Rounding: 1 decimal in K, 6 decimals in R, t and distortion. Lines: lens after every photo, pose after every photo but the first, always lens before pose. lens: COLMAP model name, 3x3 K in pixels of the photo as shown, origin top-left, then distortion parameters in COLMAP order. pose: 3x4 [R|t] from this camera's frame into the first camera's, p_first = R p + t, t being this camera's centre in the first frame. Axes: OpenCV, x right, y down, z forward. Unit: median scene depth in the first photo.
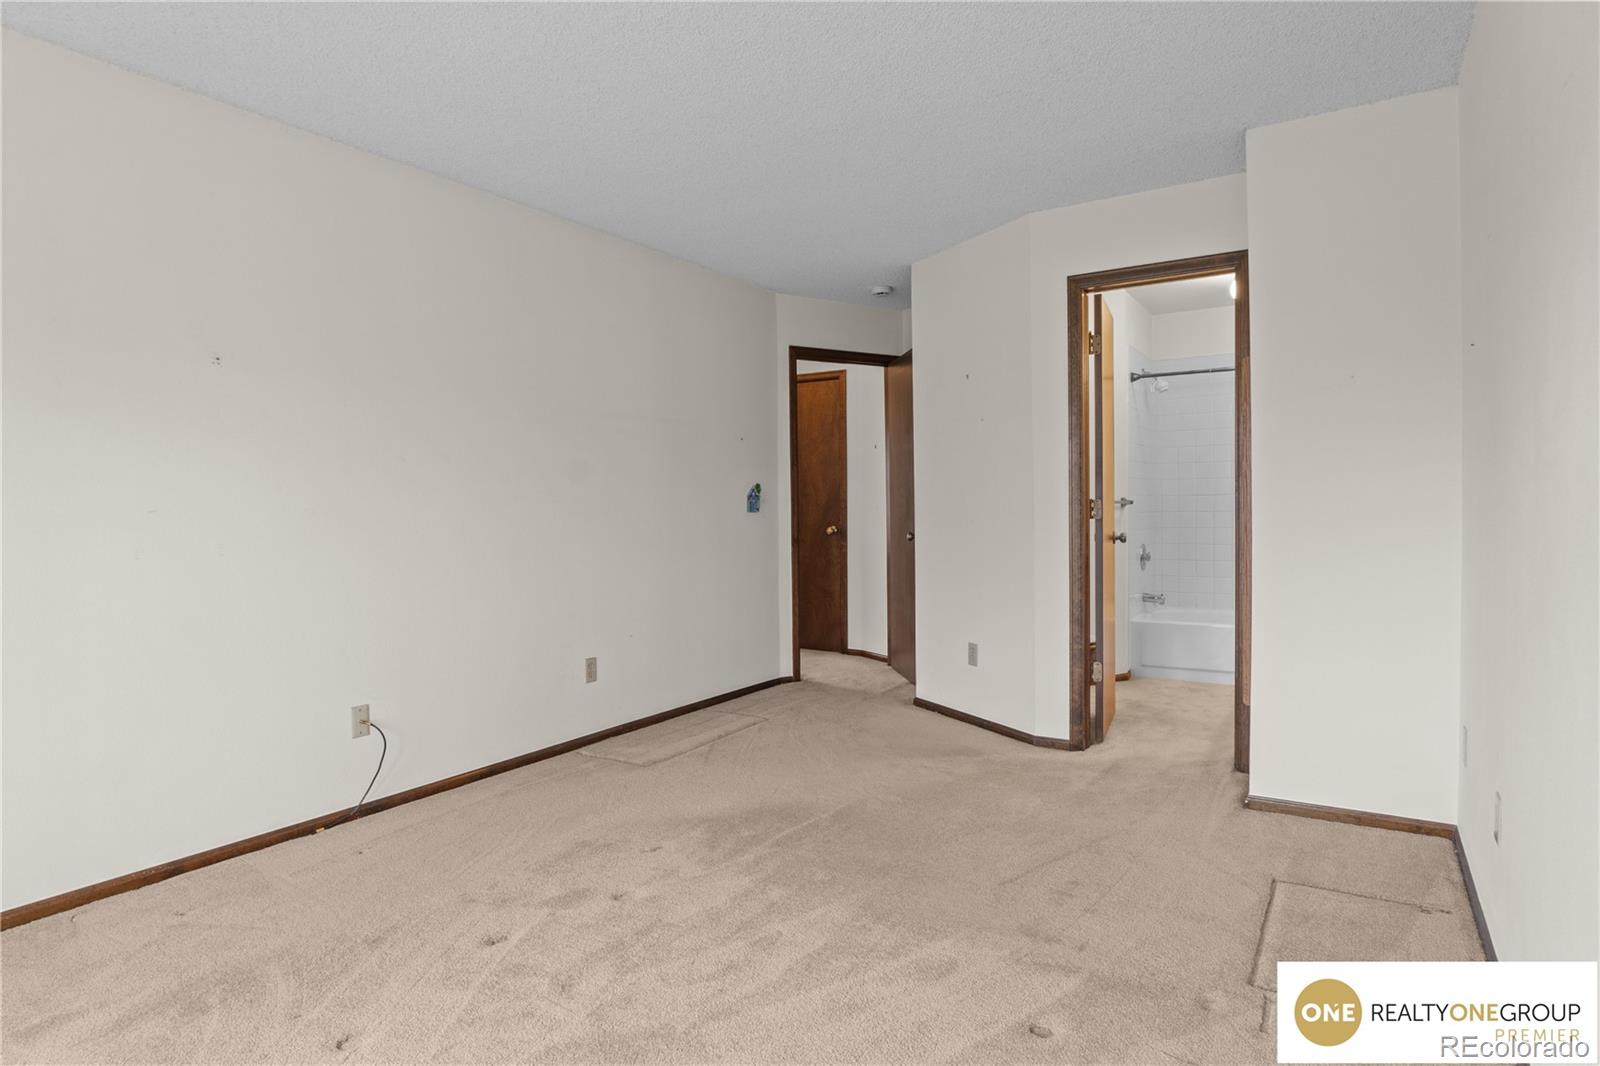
lens RADIAL K [[880.1, 0, 805.2], [0, 880.1, 506.4], [0, 0, 1]] dist [-0.029358, 0.001557]
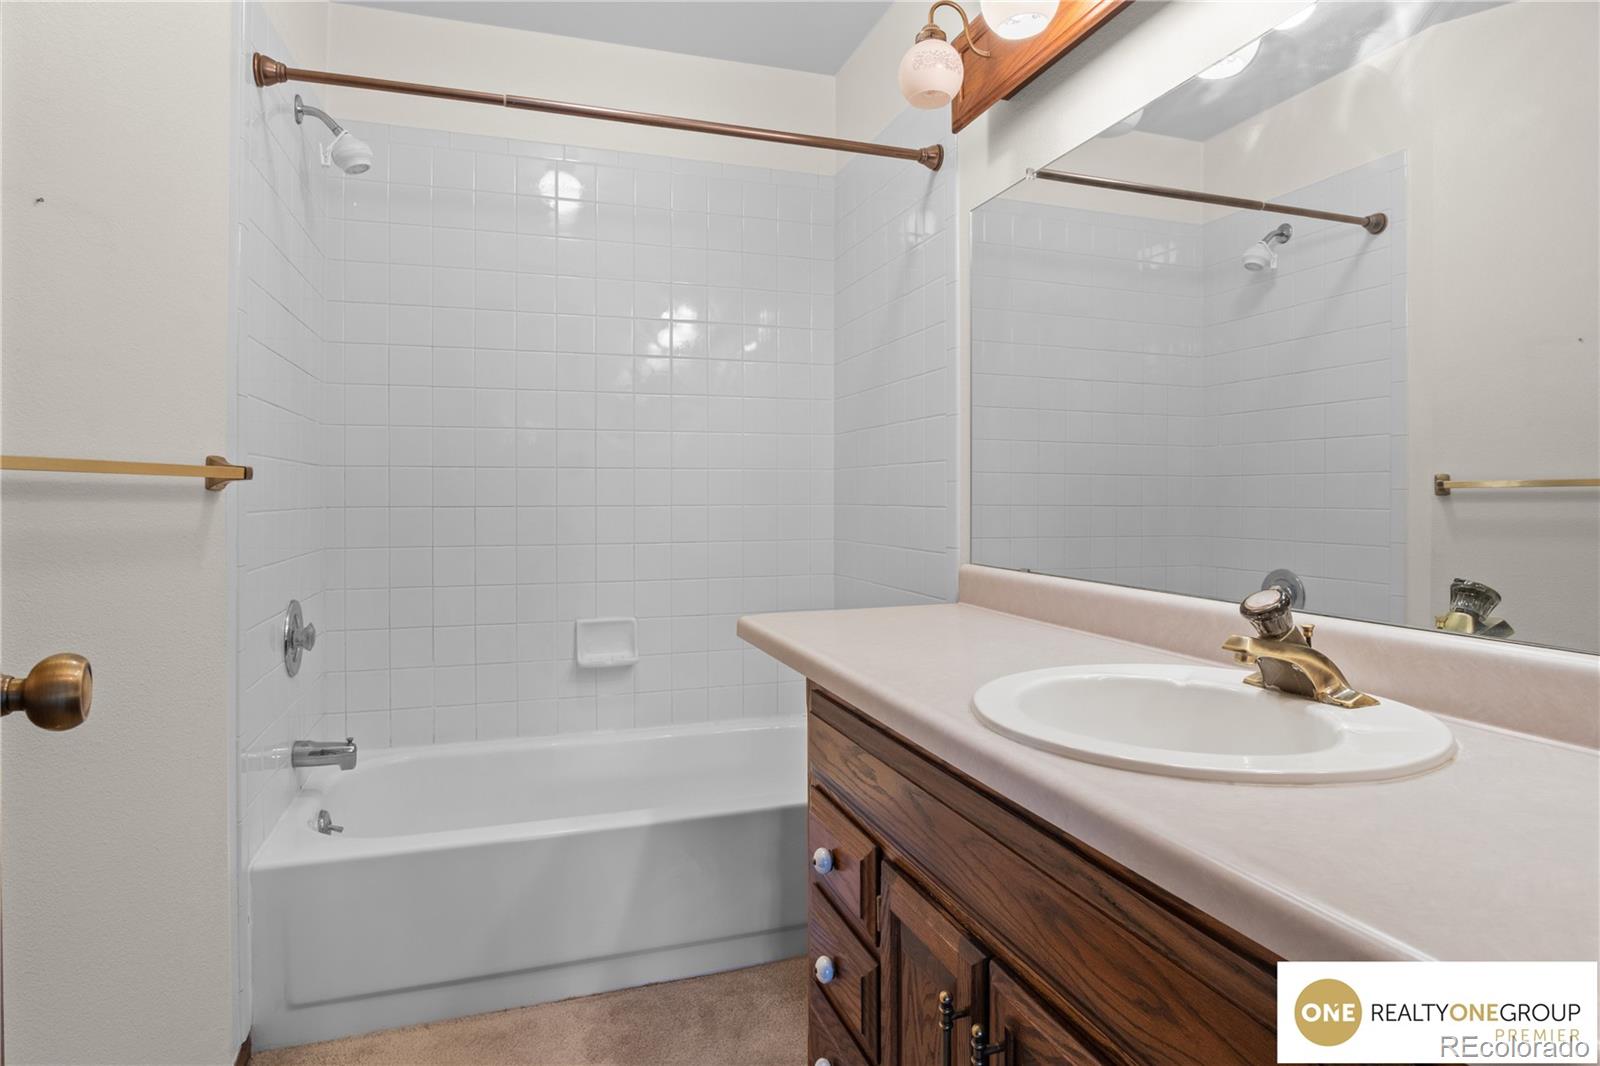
lens RADIAL K [[859.0, 0, 801.5], [0, 859.0, 511.7], [0, 0, 1]] dist [-0.027874, 0.002089]
pose [[0.620984, -0.000062, 0.783823, 0.361987], [-0.007625, 0.999952, 0.006121, 0.006105], [-0.783786, -0.009778, 0.620954, 0.928603]]
